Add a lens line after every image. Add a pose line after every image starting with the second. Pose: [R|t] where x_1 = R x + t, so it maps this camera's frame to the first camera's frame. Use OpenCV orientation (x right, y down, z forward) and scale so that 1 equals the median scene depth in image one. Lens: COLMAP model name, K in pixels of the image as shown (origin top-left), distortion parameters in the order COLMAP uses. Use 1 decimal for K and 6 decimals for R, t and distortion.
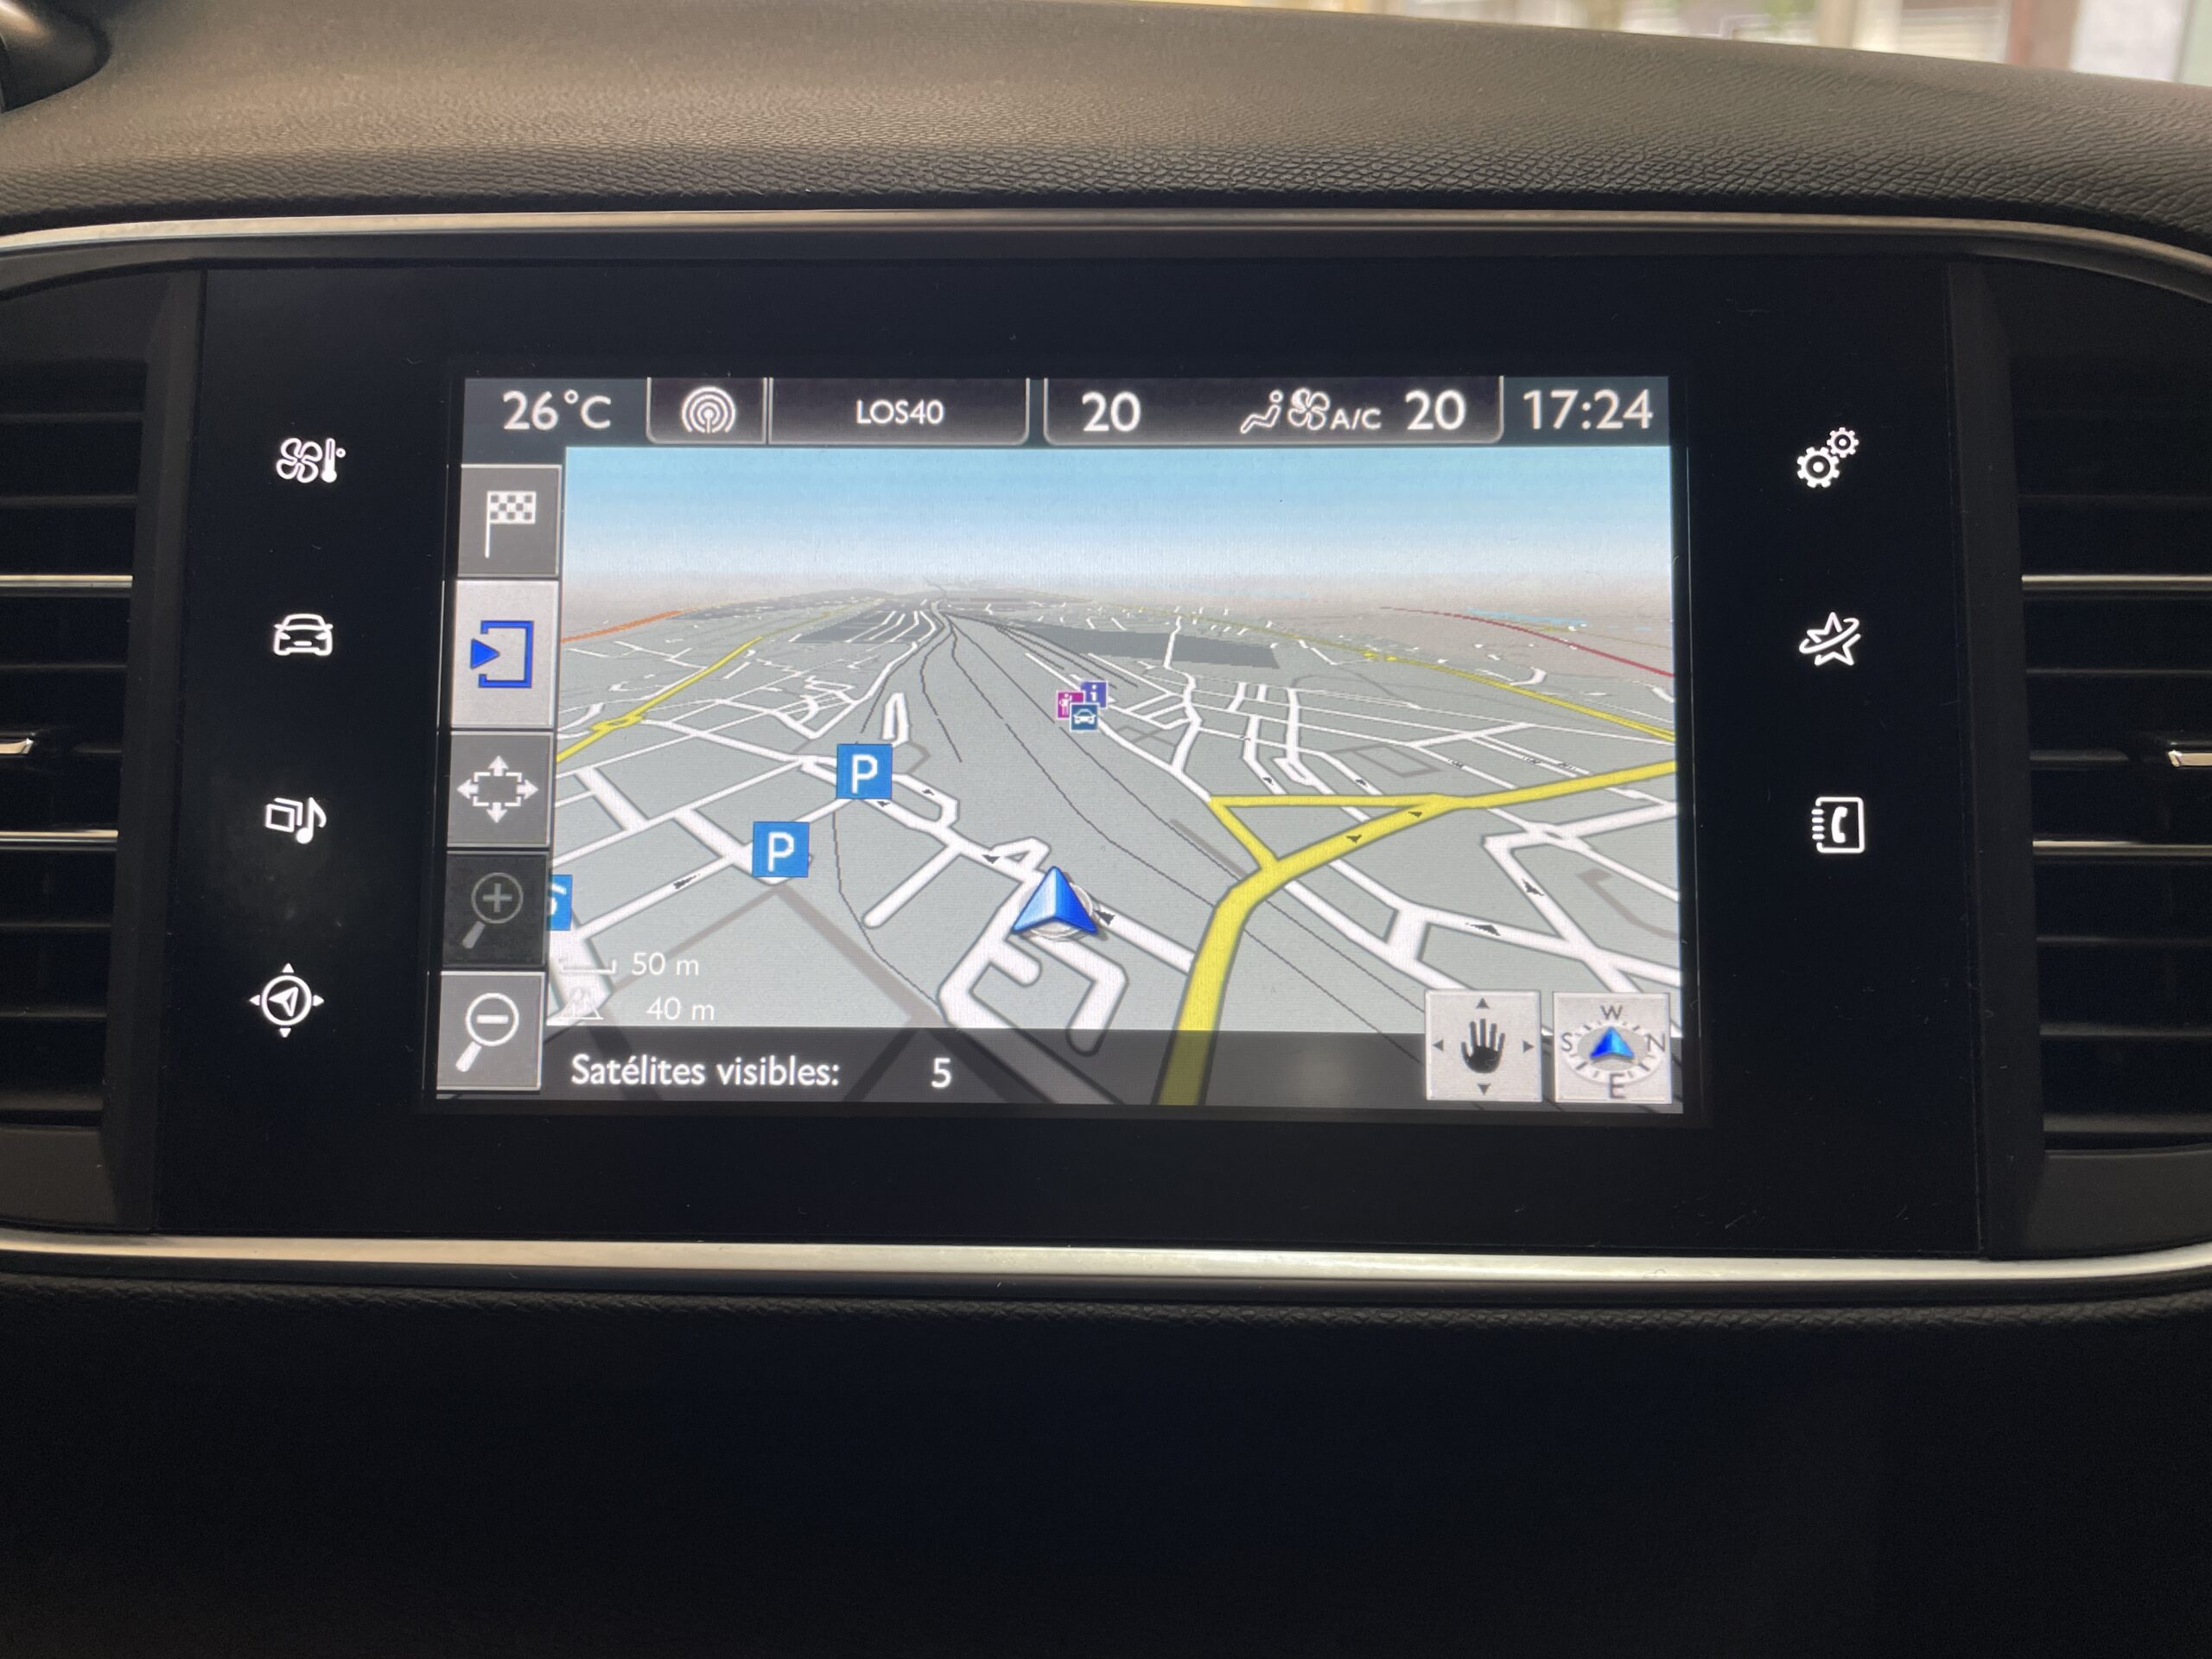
lens RADIAL K [[1701.7, 0, 1106.0], [0, 1701.7, 829.5], [0, 0, 1]] dist [0.092889, -0.129280]
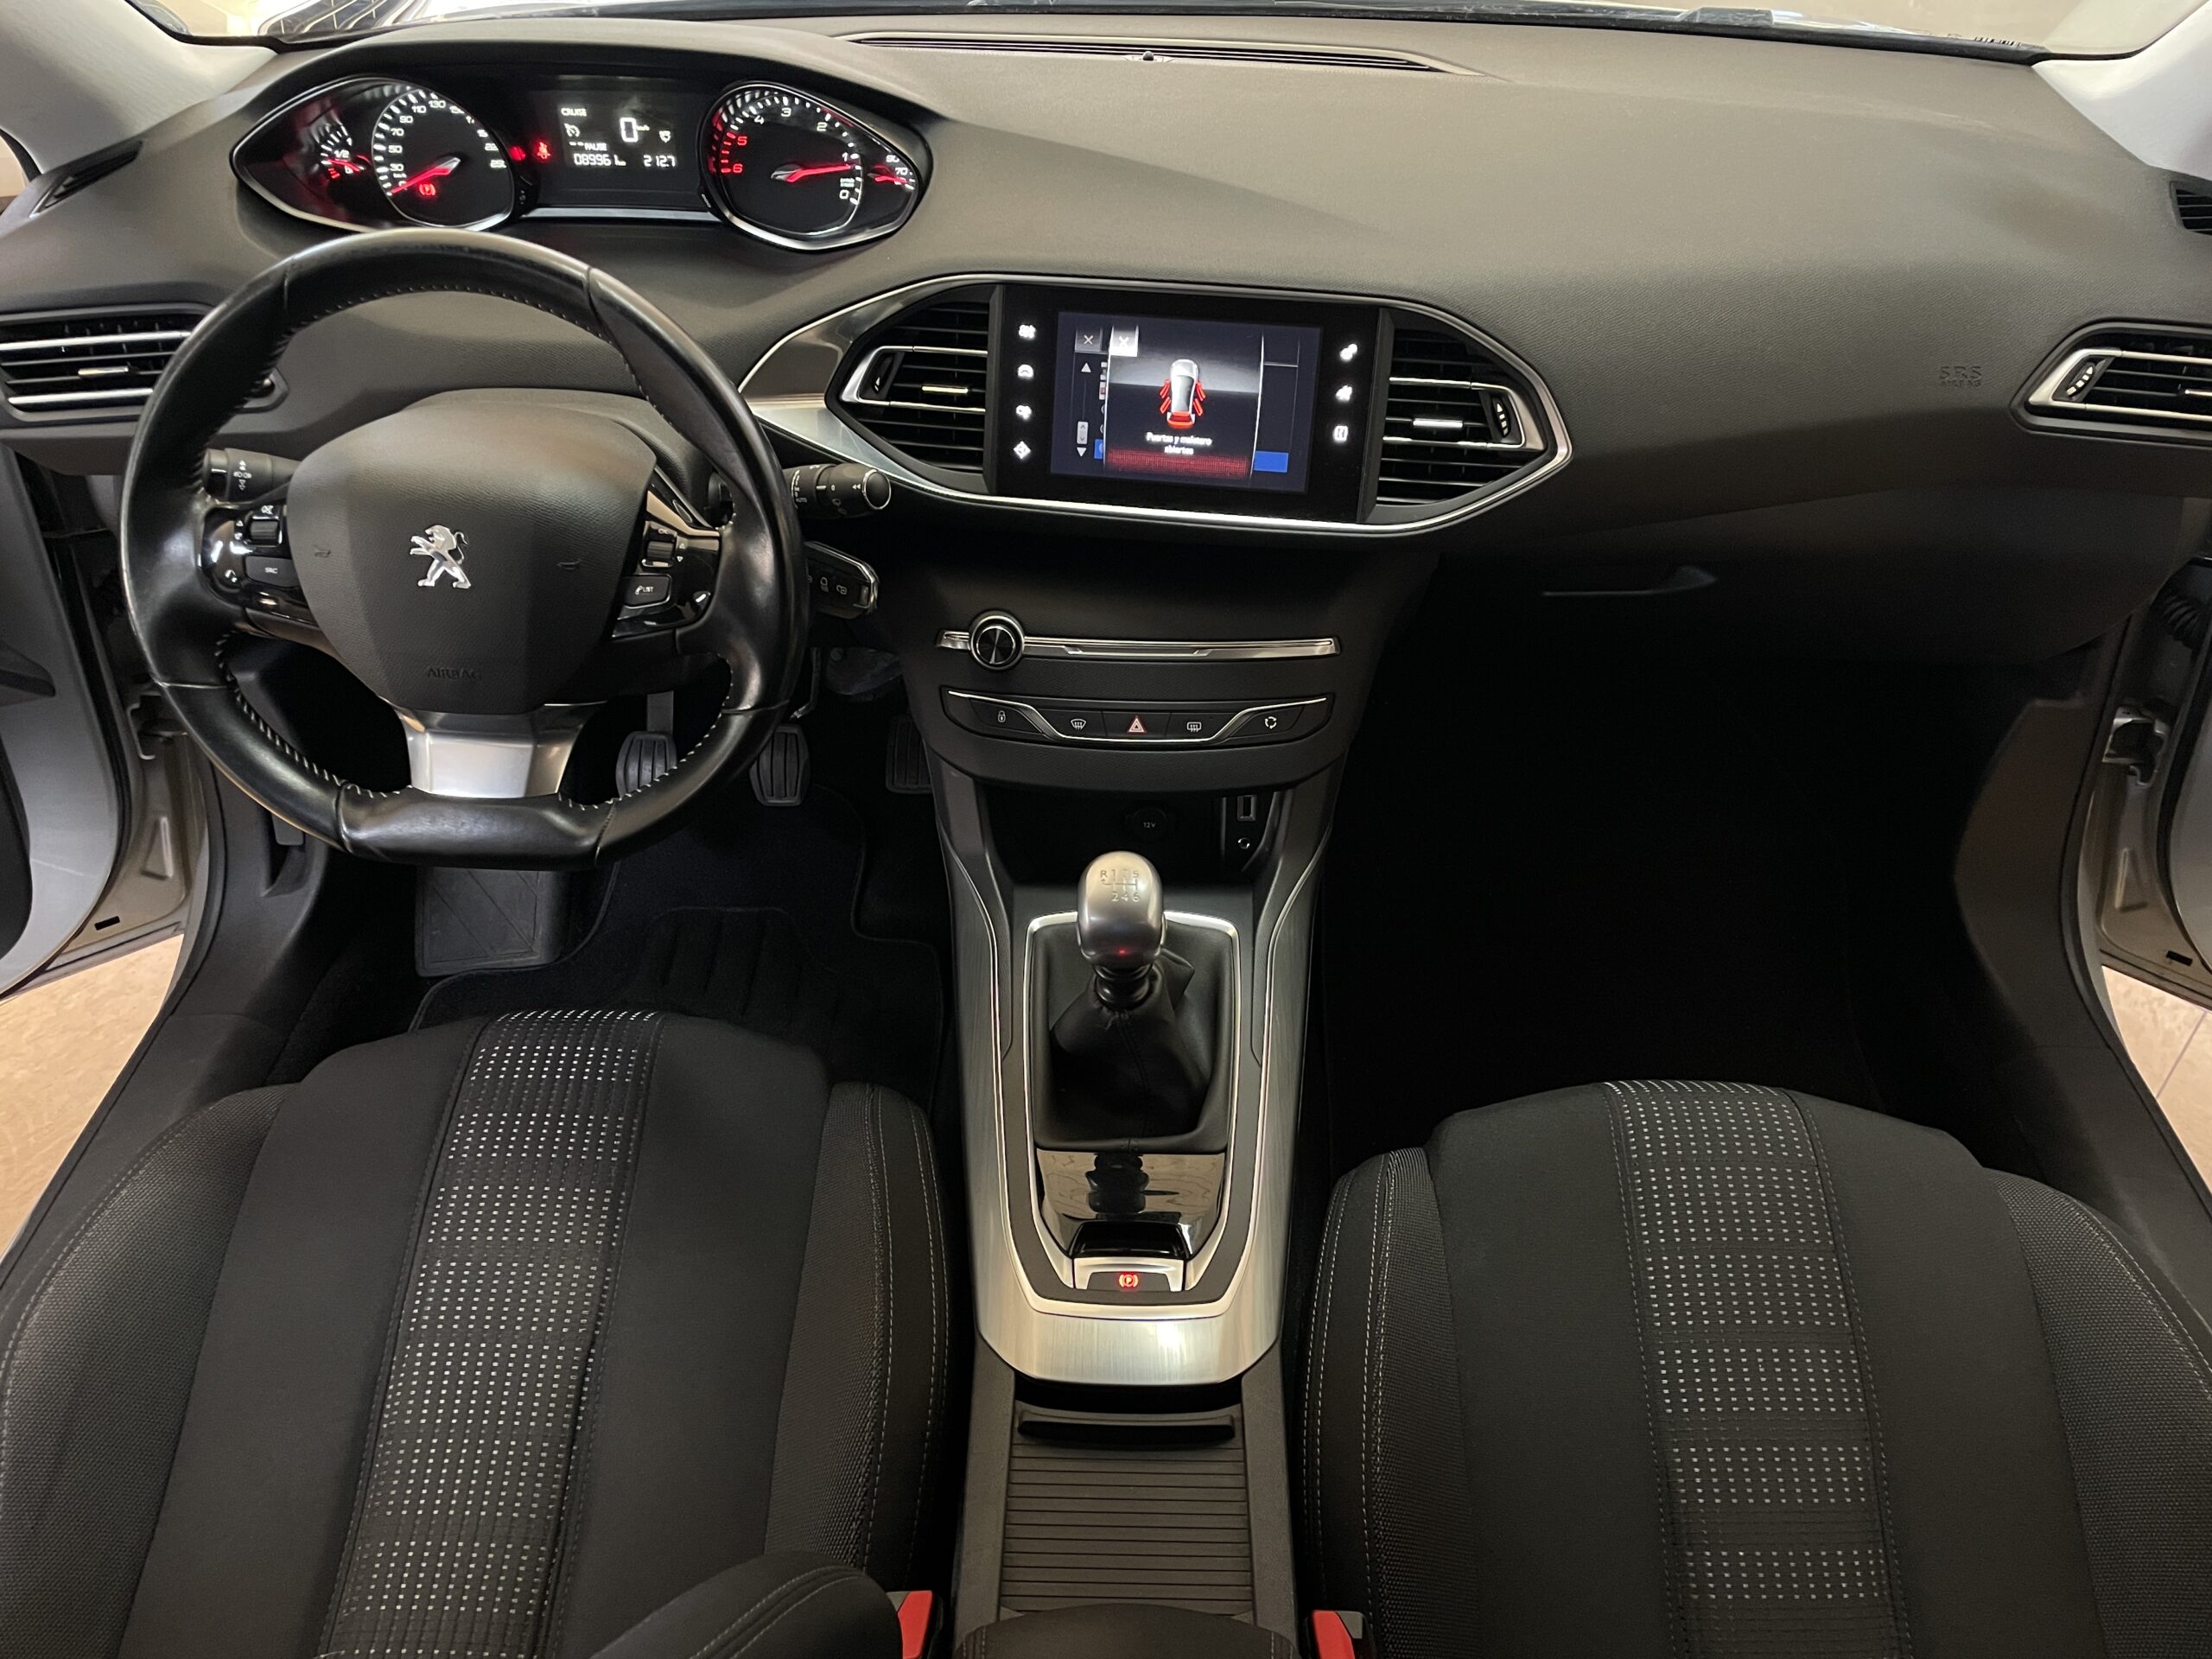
lens RADIAL K [[1701.7, 0, 1106.0], [0, 1701.7, 829.5], [0, 0, 1]] dist [0.092889, -0.129280]
pose [[0.974116, 0.101140, -0.202160, 0.796921], [-0.018434, 0.926886, 0.374890, -0.693810], [0.225295, -0.361460, 0.904759, -3.542933]]
